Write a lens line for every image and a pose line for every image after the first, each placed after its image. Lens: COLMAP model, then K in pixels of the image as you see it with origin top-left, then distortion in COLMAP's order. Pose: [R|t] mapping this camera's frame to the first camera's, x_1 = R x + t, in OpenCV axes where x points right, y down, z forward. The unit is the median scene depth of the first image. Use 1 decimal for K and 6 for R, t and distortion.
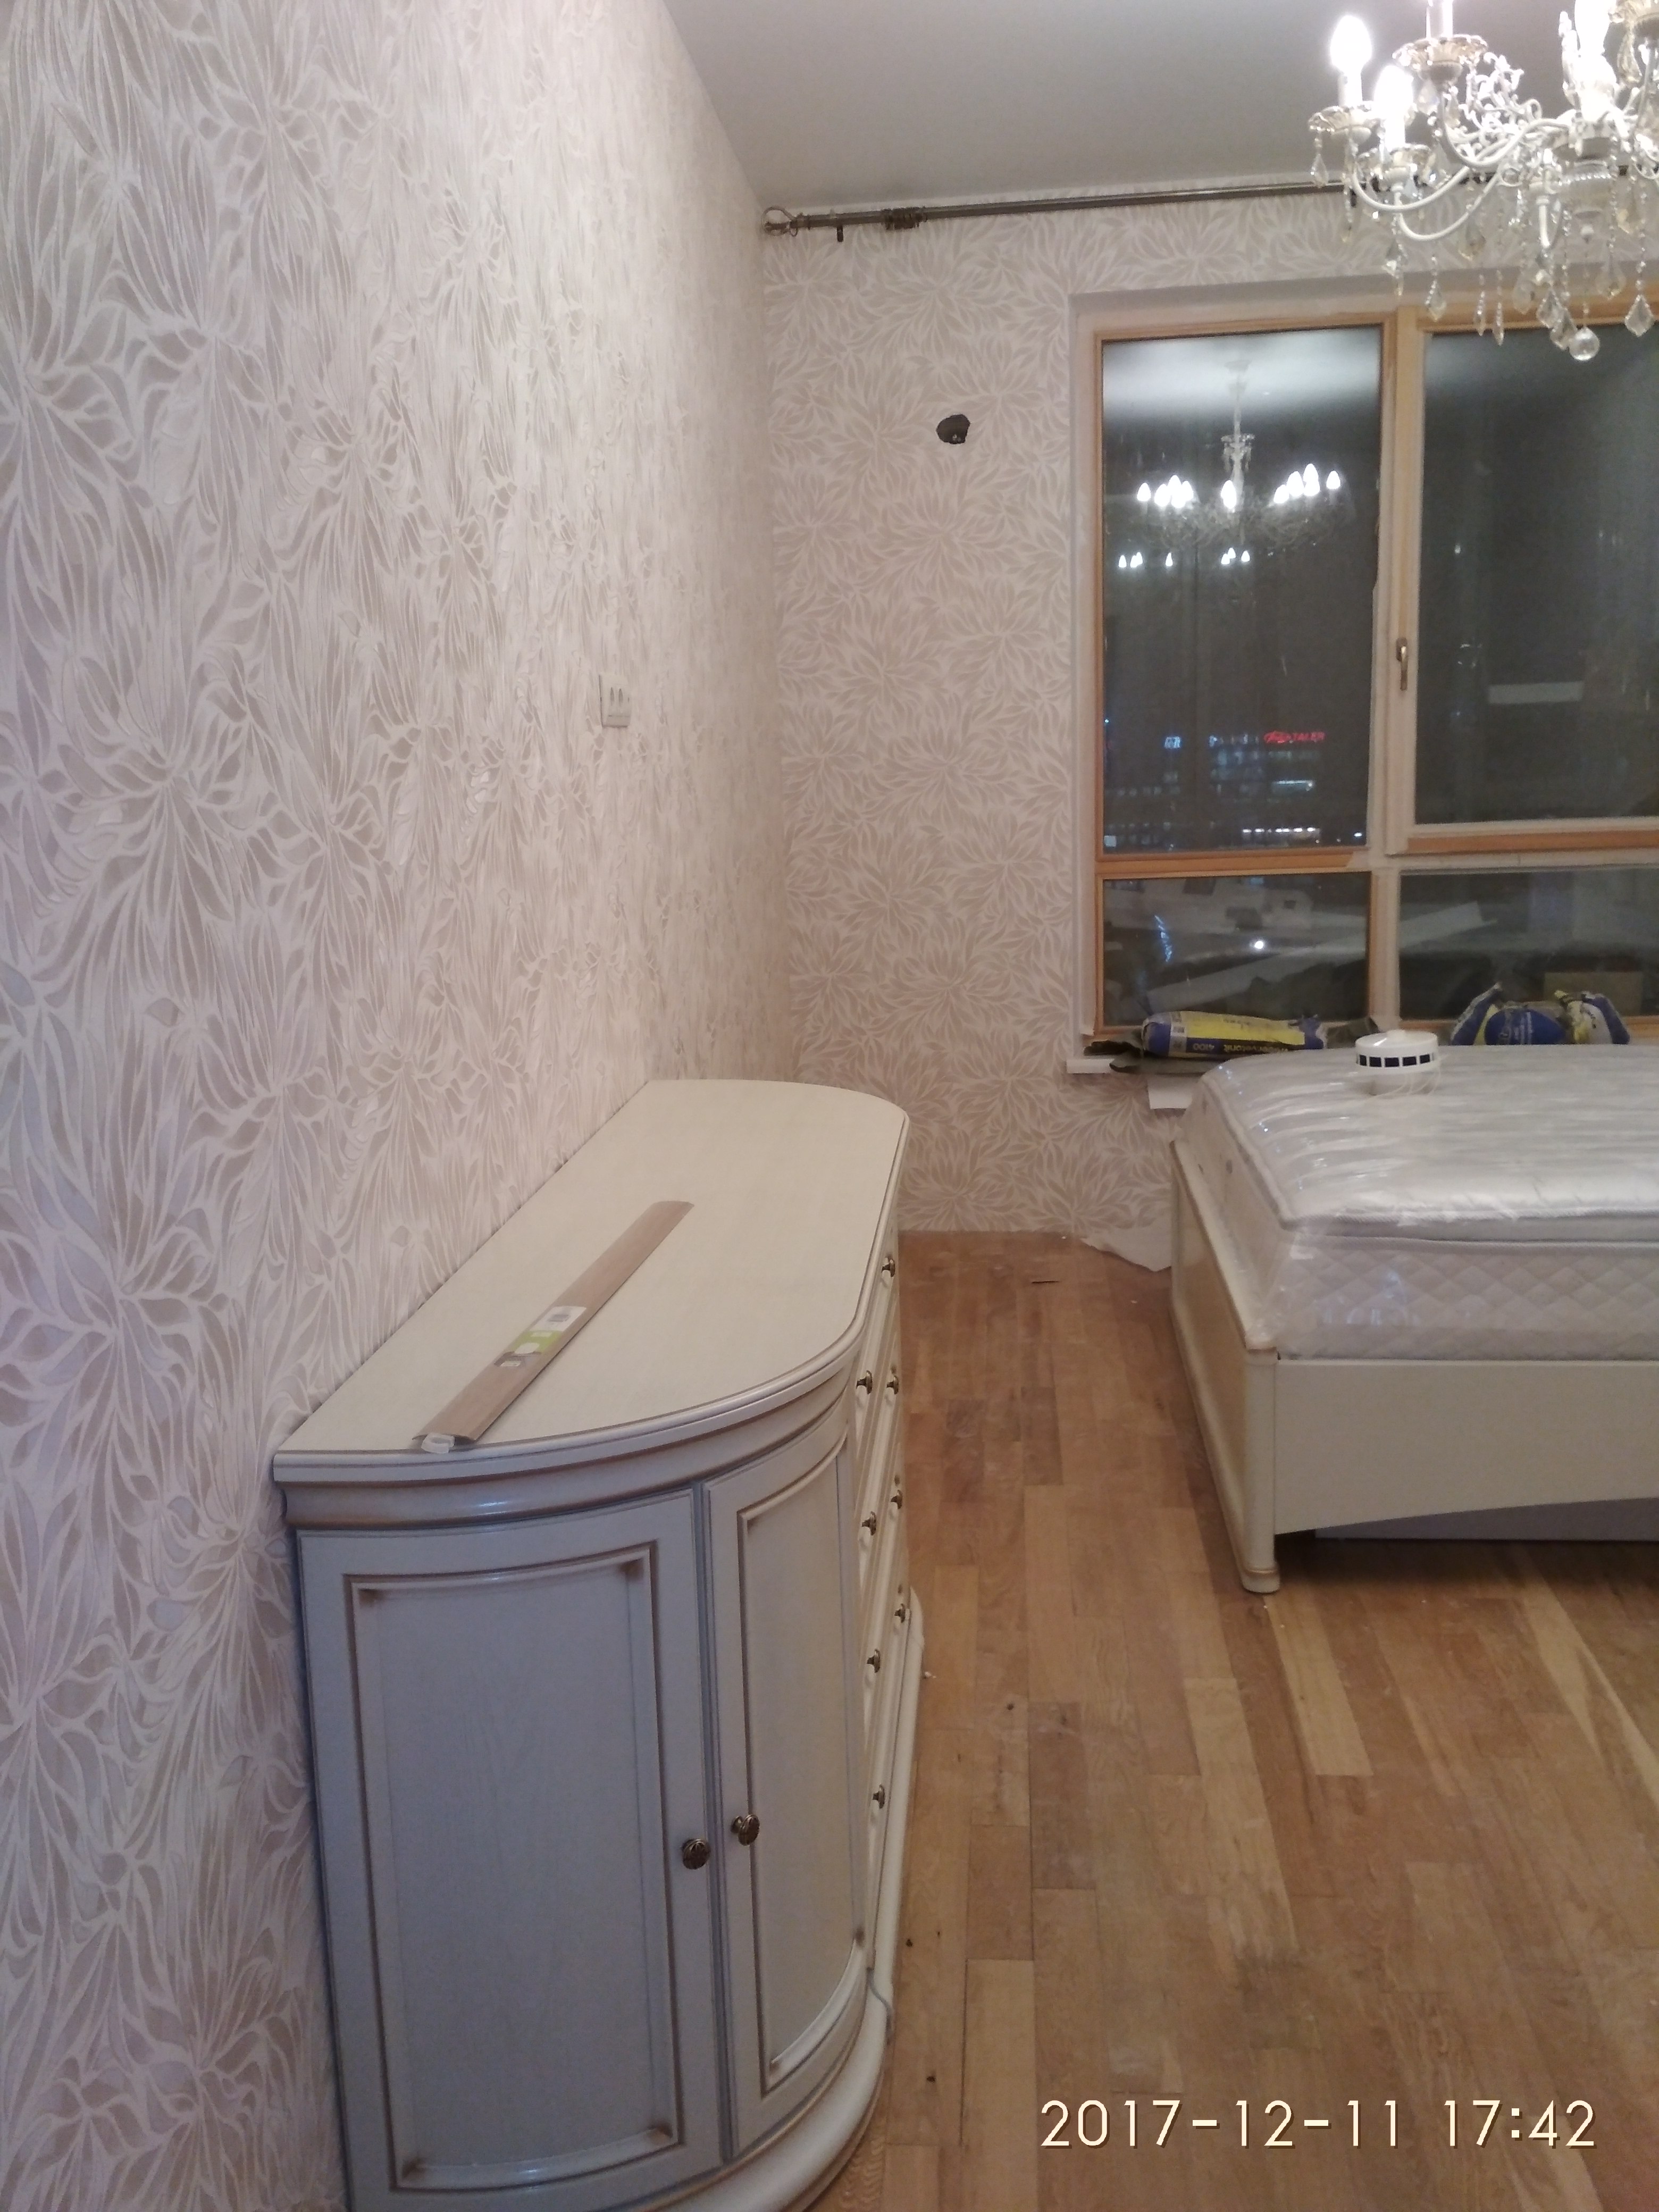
lens RADIAL K [[1956.9, 0, 824.8], [0, 1956.9, 1096.7], [0, 0, 1]] dist [0.128842, -0.265779]
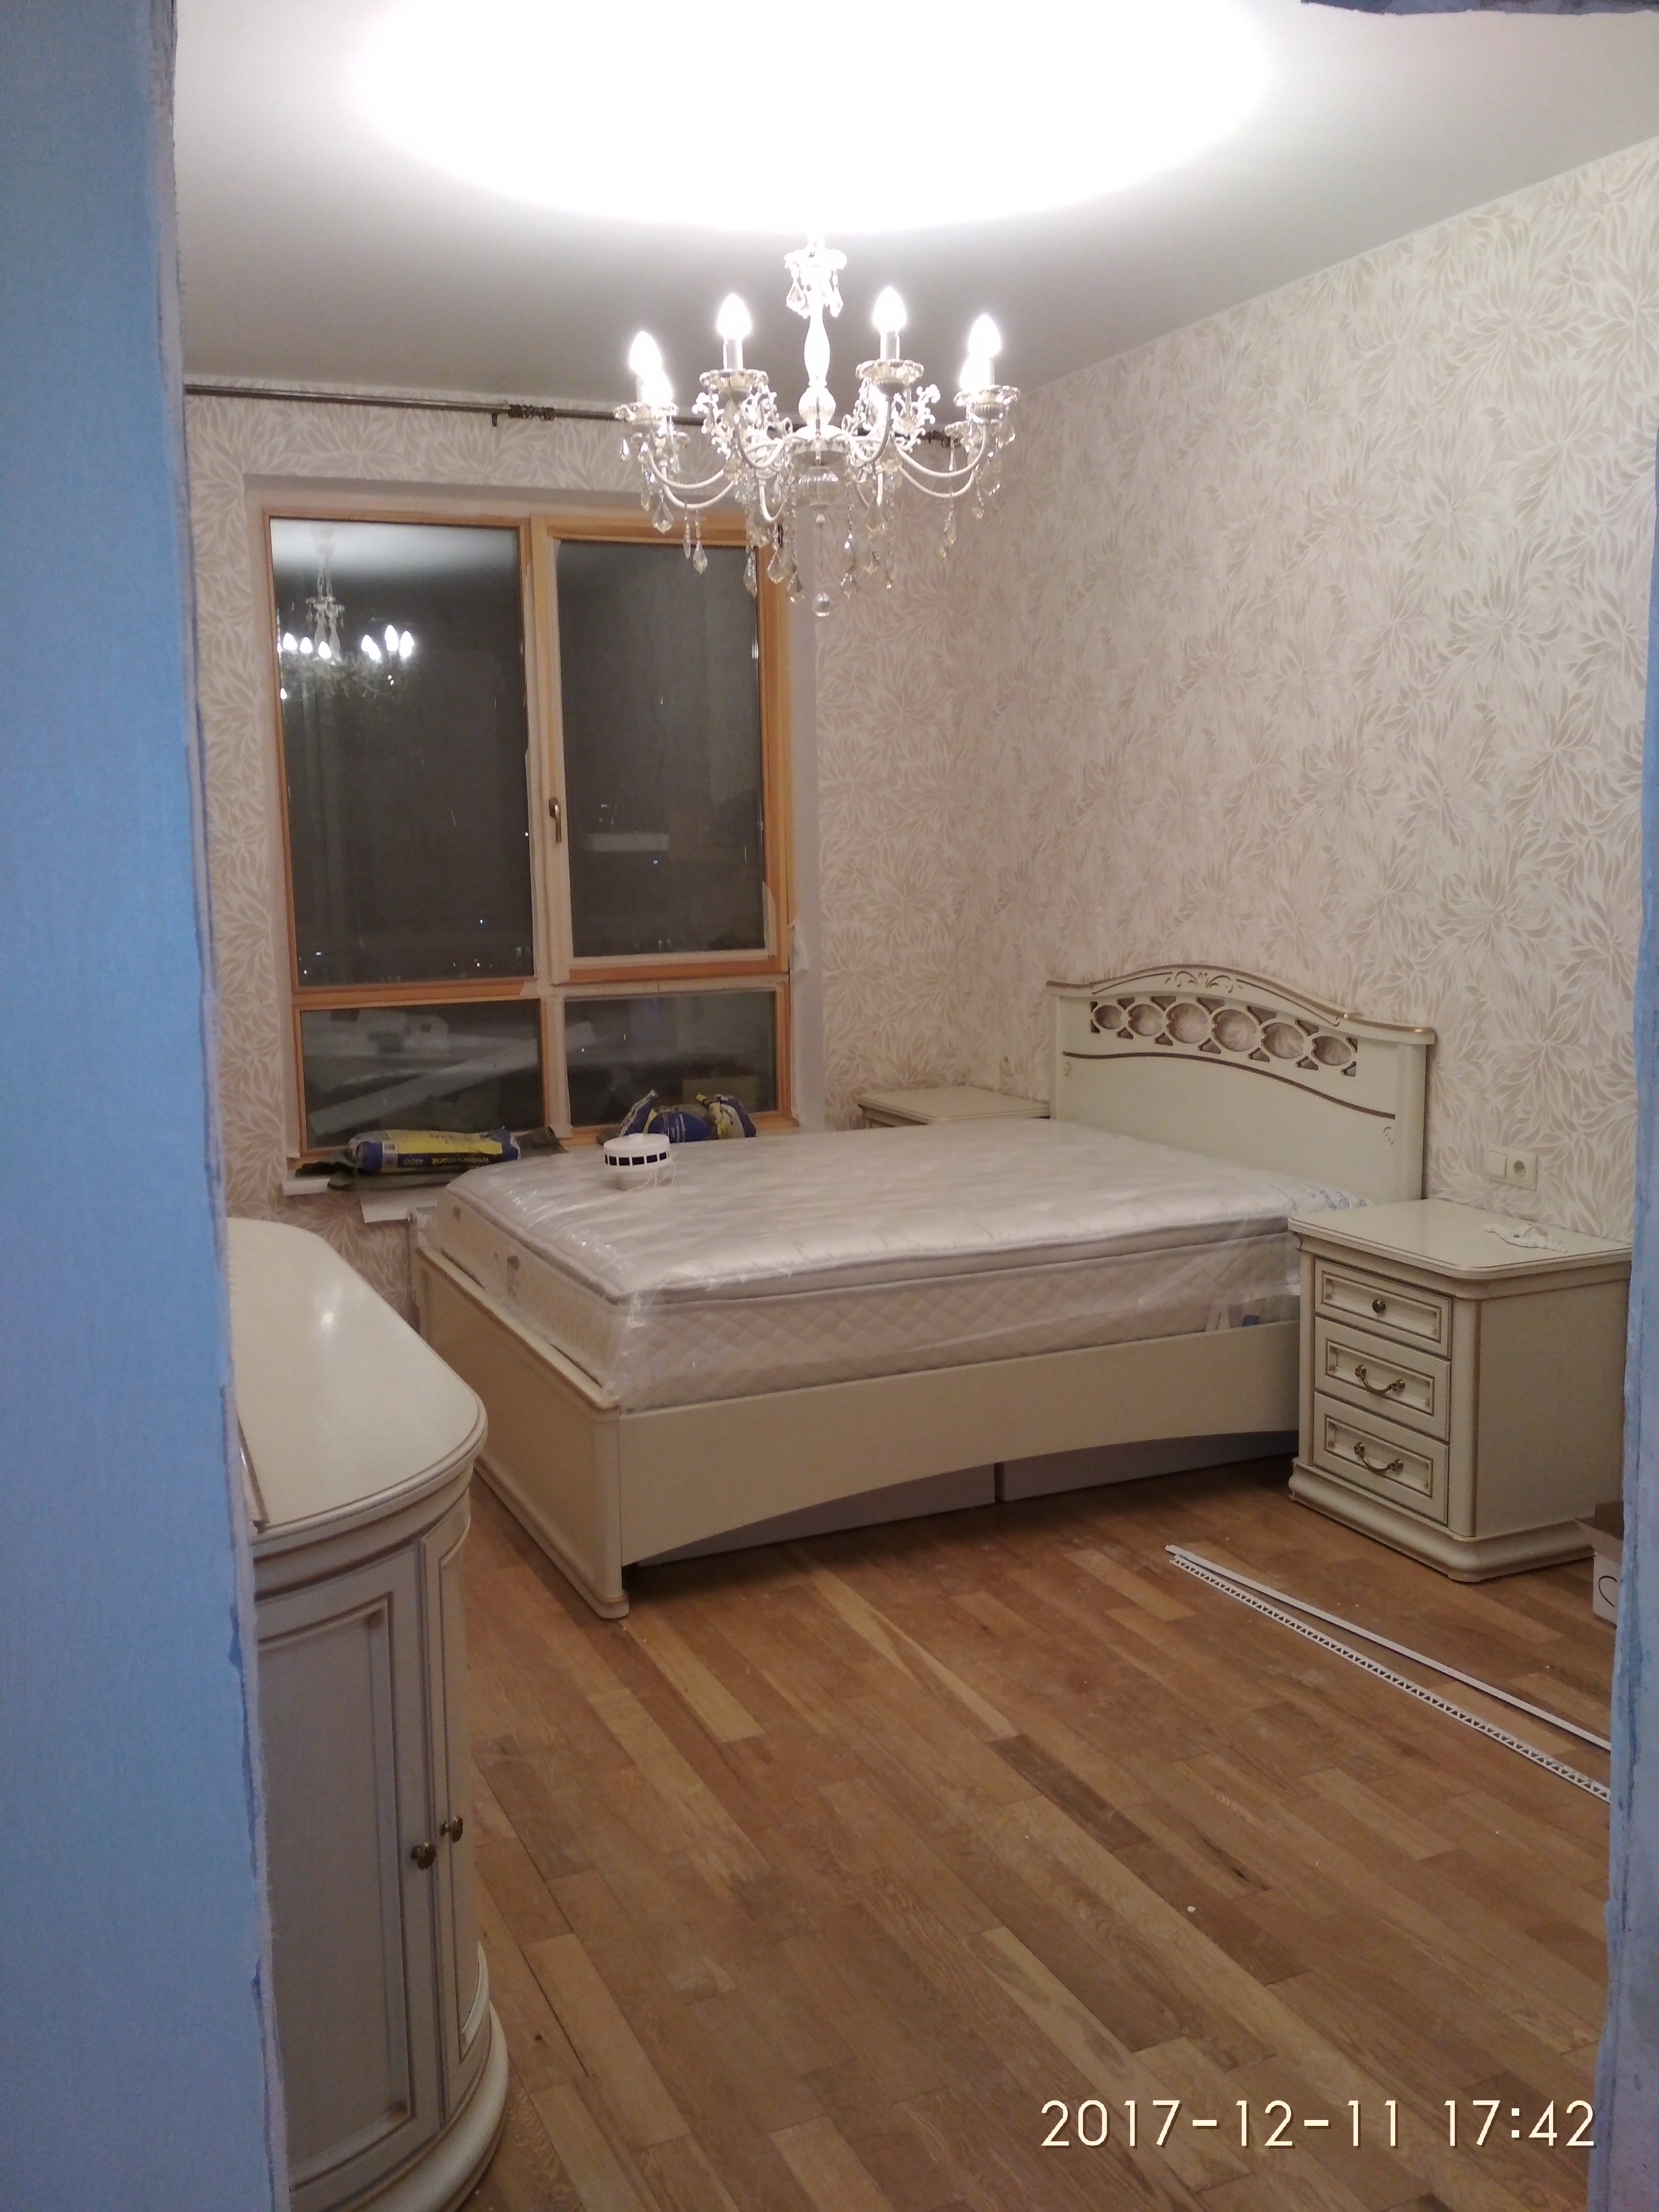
lens RADIAL K [[1958.5, 0, 800.8], [0, 1958.5, 1097.5], [0, 0, 1]] dist [0.170988, -0.424554]
pose [[0.874186, -0.051449, 0.482859, -0.230364], [0.079675, 0.996092, -0.038112, -0.002951], [-0.479011, 0.071788, 0.874869, -0.098137]]
